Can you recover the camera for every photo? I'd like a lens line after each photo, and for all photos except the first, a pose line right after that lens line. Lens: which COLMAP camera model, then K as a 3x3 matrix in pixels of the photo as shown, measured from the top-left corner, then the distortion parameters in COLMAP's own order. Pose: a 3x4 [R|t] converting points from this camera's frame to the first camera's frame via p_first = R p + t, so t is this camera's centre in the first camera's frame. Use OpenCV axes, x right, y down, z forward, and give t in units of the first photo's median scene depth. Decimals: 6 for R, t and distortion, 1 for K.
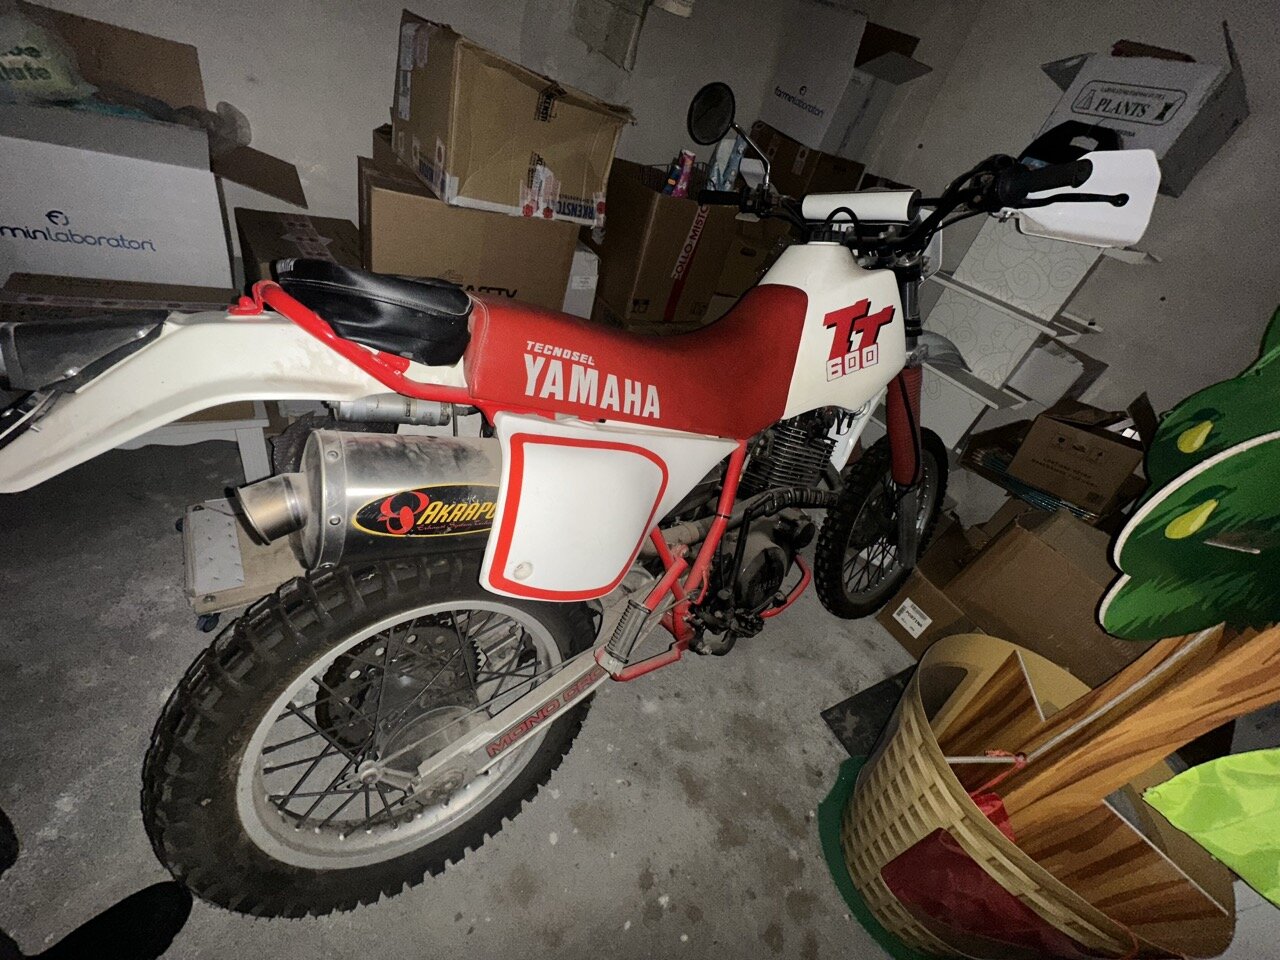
lens RADIAL K [[513.2, 0, 640.0], [0, 513.2, 480.0], [0, 0, 1]] dist [0.001224, 0.000037]
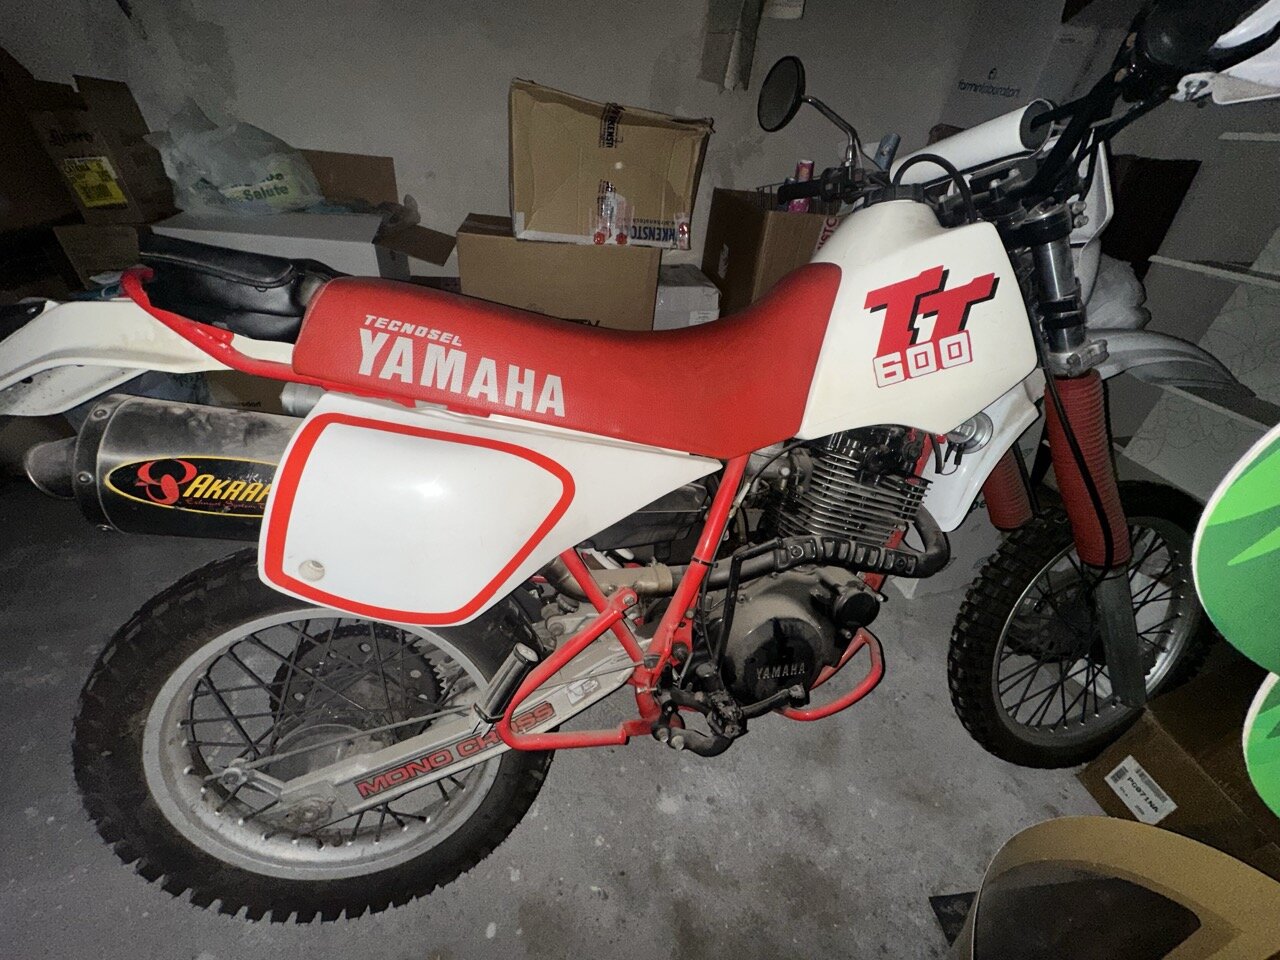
lens RADIAL K [[513.1, 0, 640.0], [0, 513.1, 480.0], [0, 0, 1]] dist [-0.001022, 0.000178]
pose [[0.909064, 0.050646, -0.413568, 0.367939], [-0.100466, 0.989942, -0.099606, 0.034723], [0.404363, 0.132098, 0.905009, 0.255734]]
